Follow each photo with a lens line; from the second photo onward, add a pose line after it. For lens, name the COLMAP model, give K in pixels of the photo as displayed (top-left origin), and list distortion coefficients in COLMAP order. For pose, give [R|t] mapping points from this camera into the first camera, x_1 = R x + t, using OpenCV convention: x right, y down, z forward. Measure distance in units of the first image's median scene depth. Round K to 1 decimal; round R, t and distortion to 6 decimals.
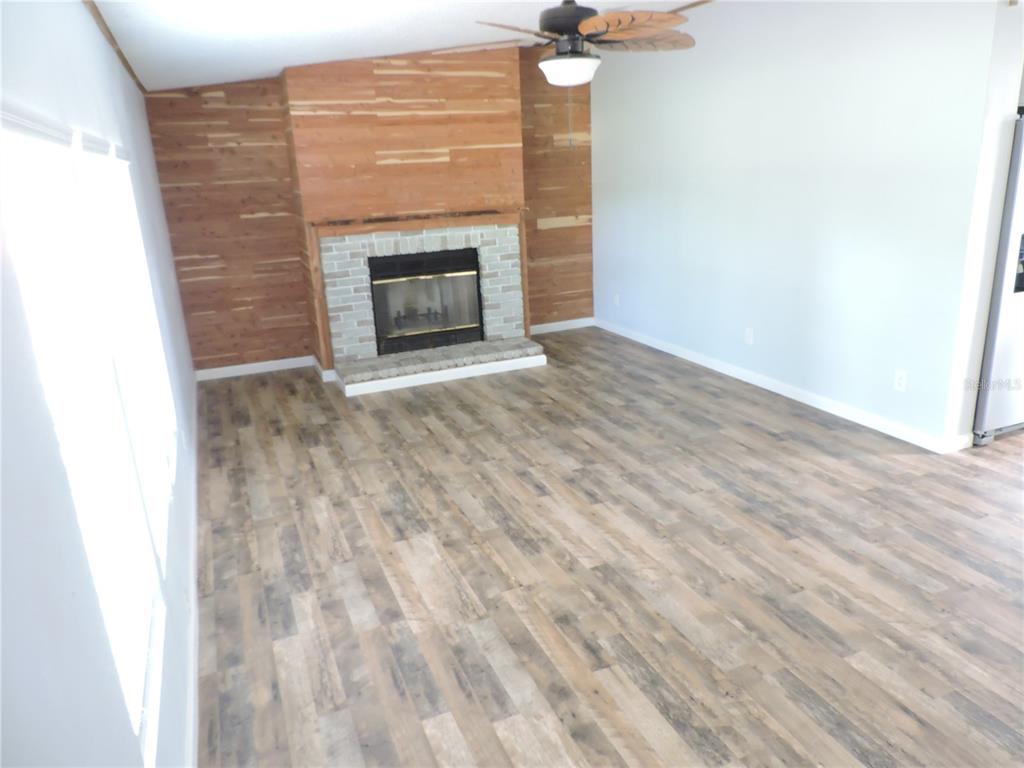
lens RADIAL K [[733.2, 0, 509.8], [0, 733.2, 381.4], [0, 0, 1]] dist [-0.018840, 0.006527]
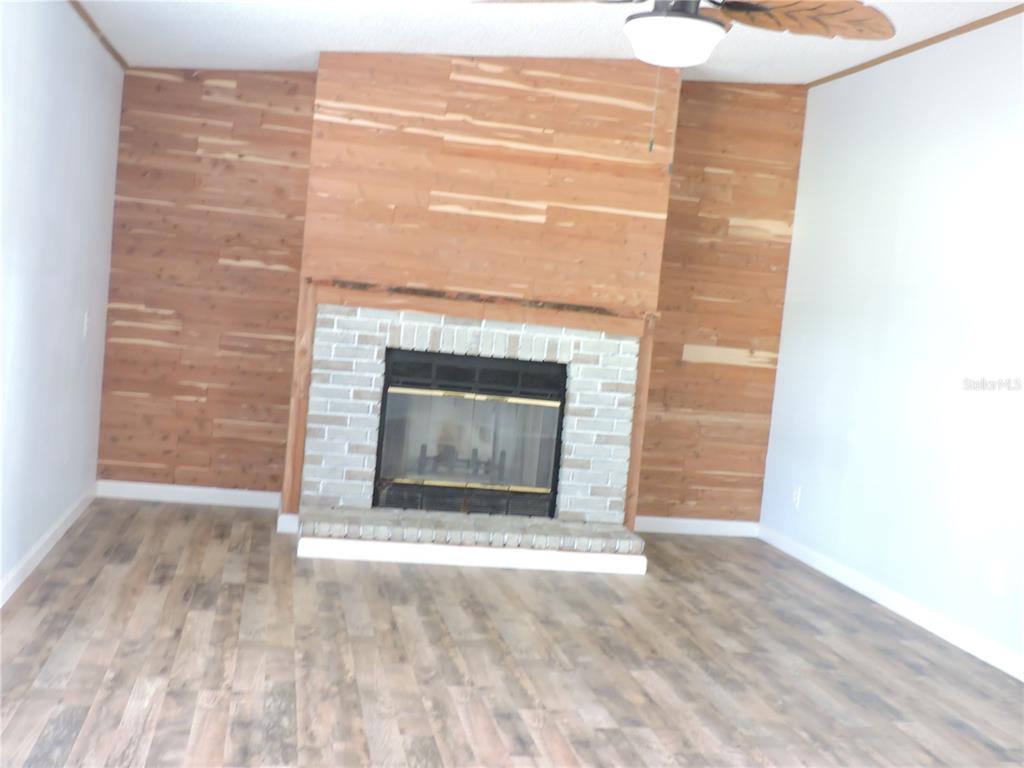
lens RADIAL K [[1167.1, 0, 511.5], [0, 1167.1, 383.9], [0, 0, 1]] dist [-0.041584, 0.000000]
pose [[0.970057, 0.156342, -0.185865, 0.102083], [-0.193558, 0.959905, -0.202775, 0.043286], [0.146710, 0.232679, 0.961424, 0.062443]]
